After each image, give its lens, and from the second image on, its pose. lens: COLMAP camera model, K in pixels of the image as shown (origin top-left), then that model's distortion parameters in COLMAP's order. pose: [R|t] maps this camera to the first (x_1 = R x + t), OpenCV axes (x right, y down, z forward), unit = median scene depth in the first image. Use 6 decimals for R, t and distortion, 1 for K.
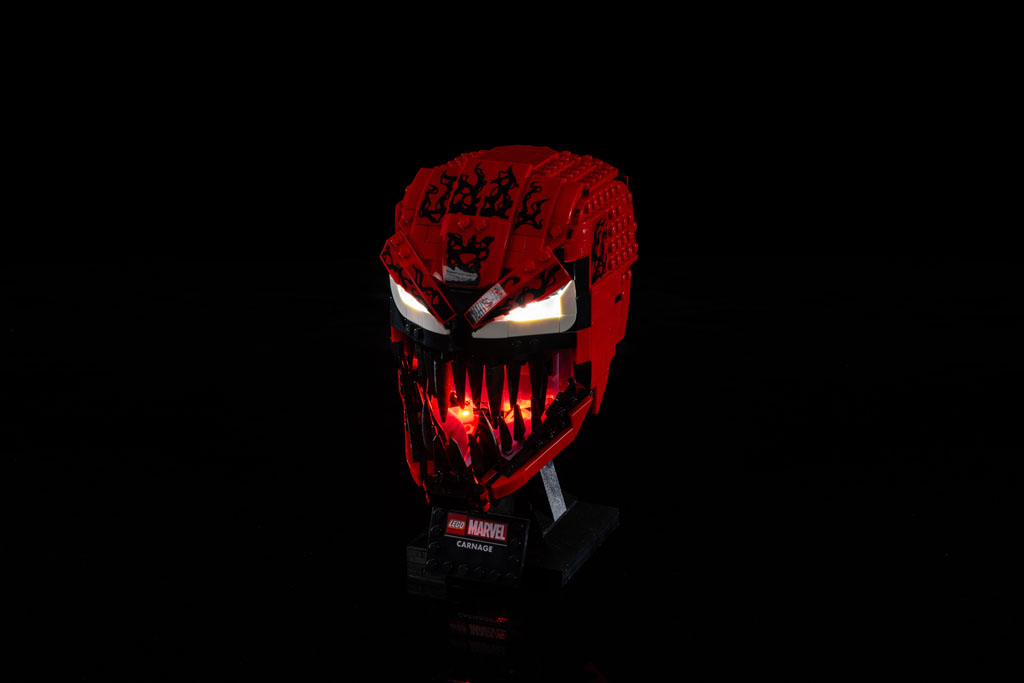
lens RADIAL K [[2062.2, 0, 512.0], [0, 2062.2, 341.5], [0, 0, 1]] dist [-0.024425, -0.000600]
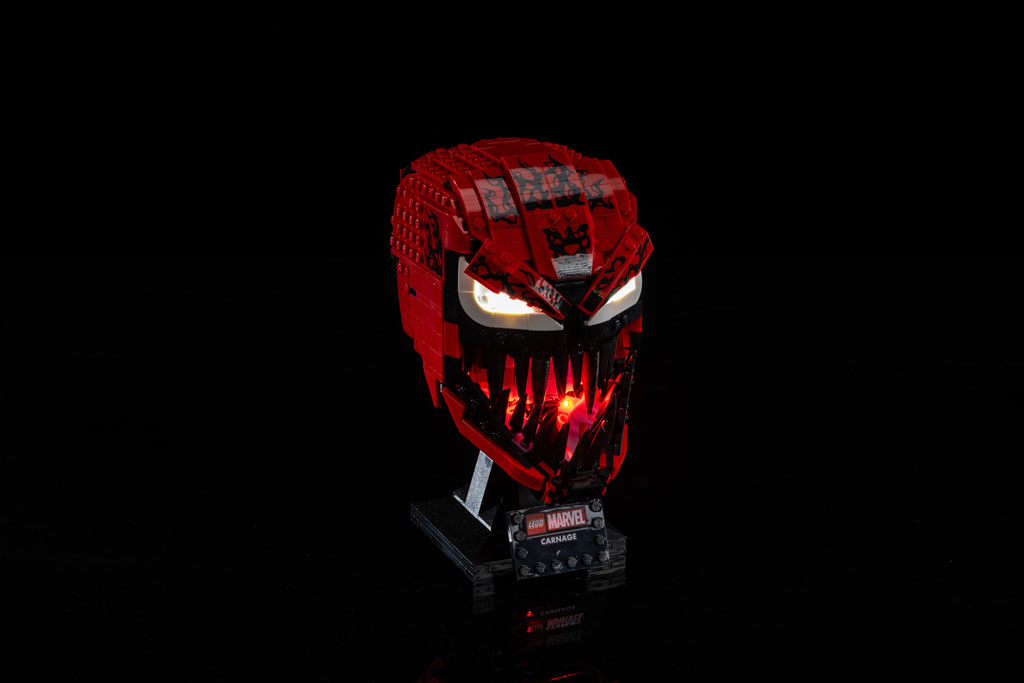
lens RADIAL K [[2062.2, 0, 512.0], [0, 2062.2, 341.5], [0, 0, 1]] dist [-0.024425, -0.000600]
pose [[0.698055, -0.218249, 0.681973, -0.722890], [0.218975, 0.971855, 0.086879, -0.088903], [-0.681740, 0.088689, 0.726199, 0.293652]]
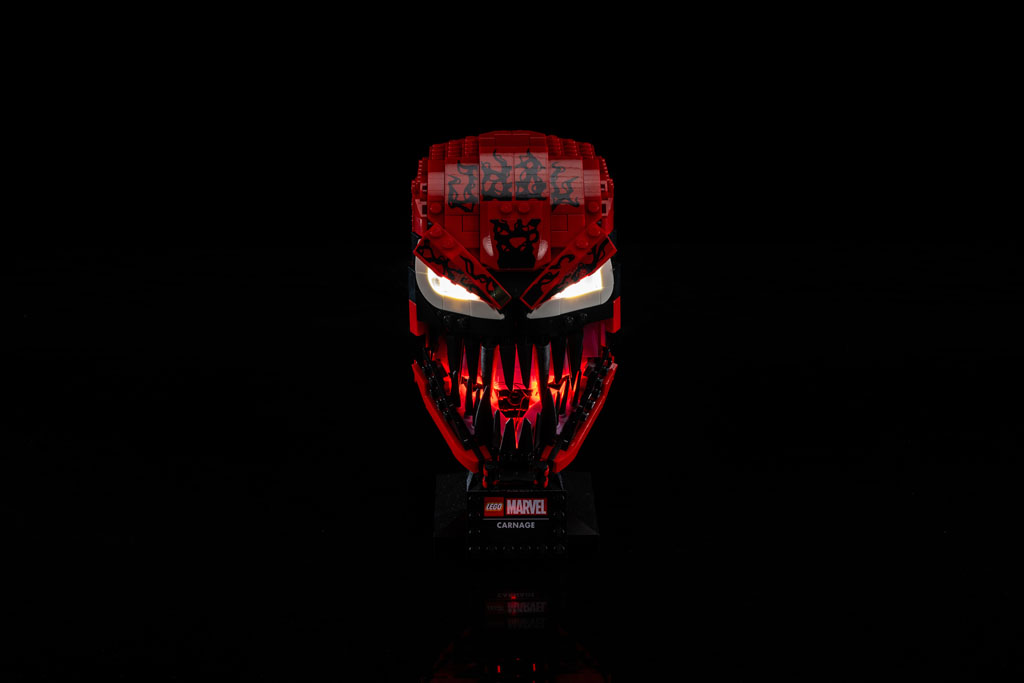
lens RADIAL K [[2062.2, 0, 512.0], [0, 2062.2, 341.5], [0, 0, 1]] dist [-0.024425, -0.000600]
pose [[0.920813, -0.124396, 0.369633, -0.401731], [0.123697, 0.991987, 0.025695, -0.017877], [-0.369867, 0.022062, 0.928823, 0.053430]]
